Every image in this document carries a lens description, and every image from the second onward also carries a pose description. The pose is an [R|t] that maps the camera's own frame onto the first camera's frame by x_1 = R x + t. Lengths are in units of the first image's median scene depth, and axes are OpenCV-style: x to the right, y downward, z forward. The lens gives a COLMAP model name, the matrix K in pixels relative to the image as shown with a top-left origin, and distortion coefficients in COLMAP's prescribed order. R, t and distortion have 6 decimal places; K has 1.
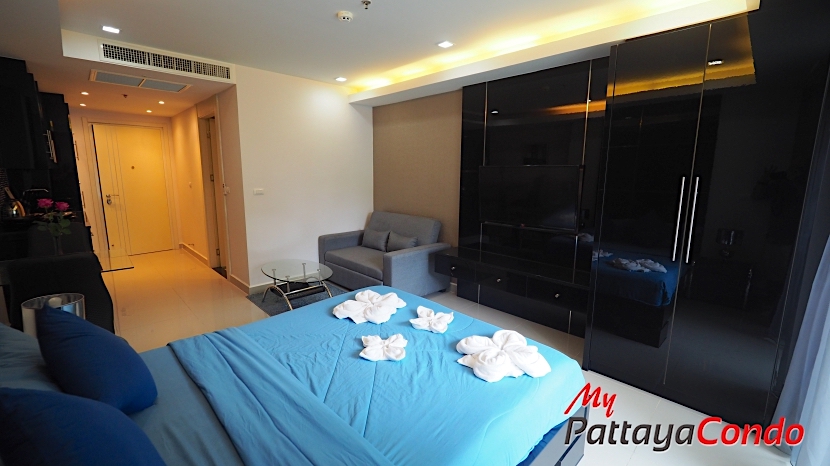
lens RADIAL K [[348.2, 0, 415.6], [0, 348.2, 229.0], [0, 0, 1]] dist [0.000301, -0.000002]
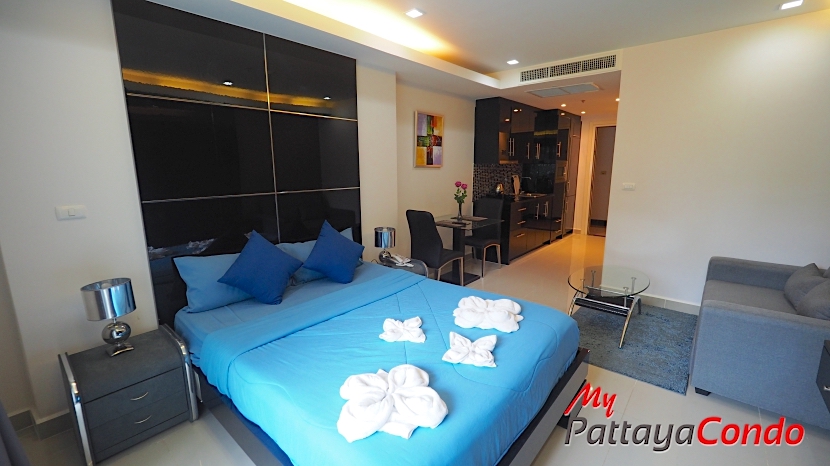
lens RADIAL K [[348.2, 0, 415.6], [0, 348.2, 229.0], [0, 0, 1]] dist [0.000301, -0.000002]
pose [[0.084955, 0.187102, -0.978660, 0.467065], [-0.156493, 0.972526, 0.172344, -0.082717], [0.984019, 0.138511, 0.111901, 0.445370]]
